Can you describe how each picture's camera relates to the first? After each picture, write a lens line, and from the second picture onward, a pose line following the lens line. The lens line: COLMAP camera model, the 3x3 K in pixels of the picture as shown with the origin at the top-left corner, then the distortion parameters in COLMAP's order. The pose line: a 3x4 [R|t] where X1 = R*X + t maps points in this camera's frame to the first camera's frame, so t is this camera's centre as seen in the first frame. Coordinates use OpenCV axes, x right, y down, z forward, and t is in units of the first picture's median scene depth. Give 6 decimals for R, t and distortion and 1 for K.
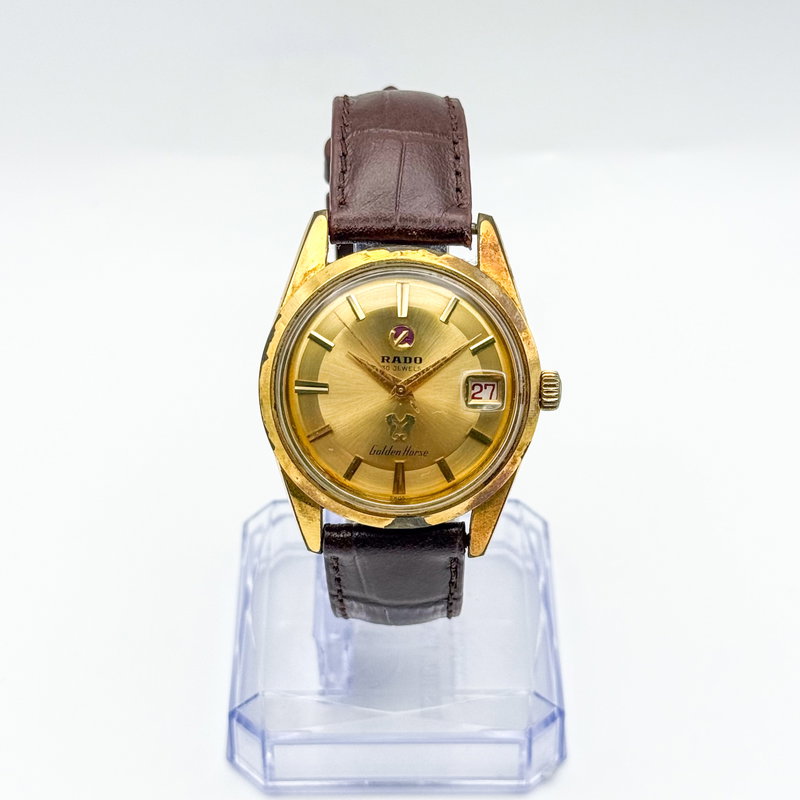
lens RADIAL K [[2182.2, 0, 400.0], [0, 2182.2, 400.0], [0, 0, 1]] dist [0.043007, -0.270417]
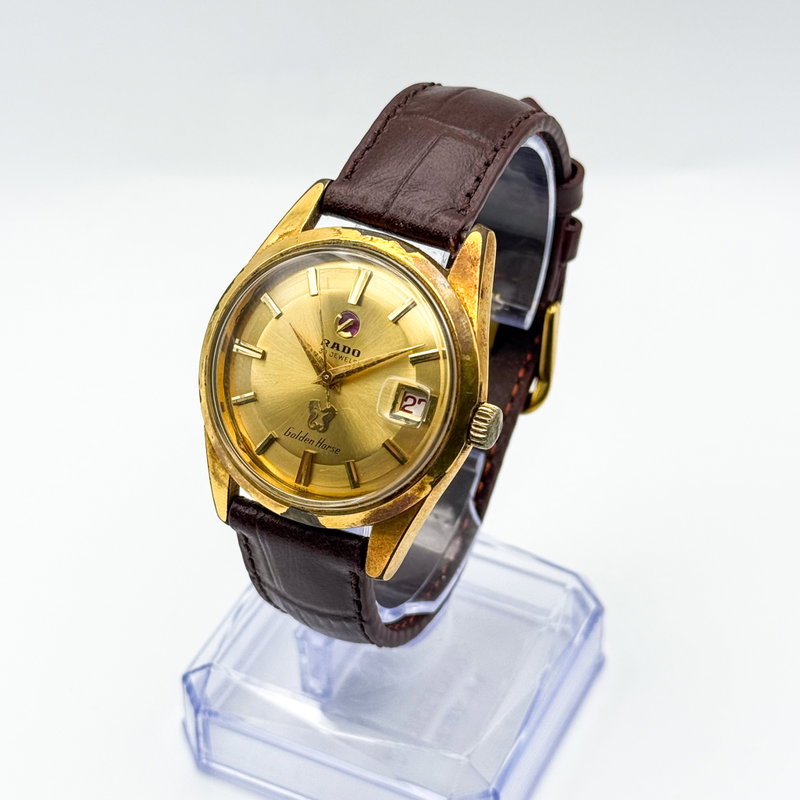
lens RADIAL K [[2182.2, 0, 400.0], [0, 2182.2, 400.0], [0, 0, 1]] dist [0.043007, -0.270417]
pose [[0.896802, 0.280734, -0.341957, 0.349802], [-0.295462, 0.955308, 0.009406, -0.013213], [0.329315, 0.092600, 0.939668, 0.124771]]
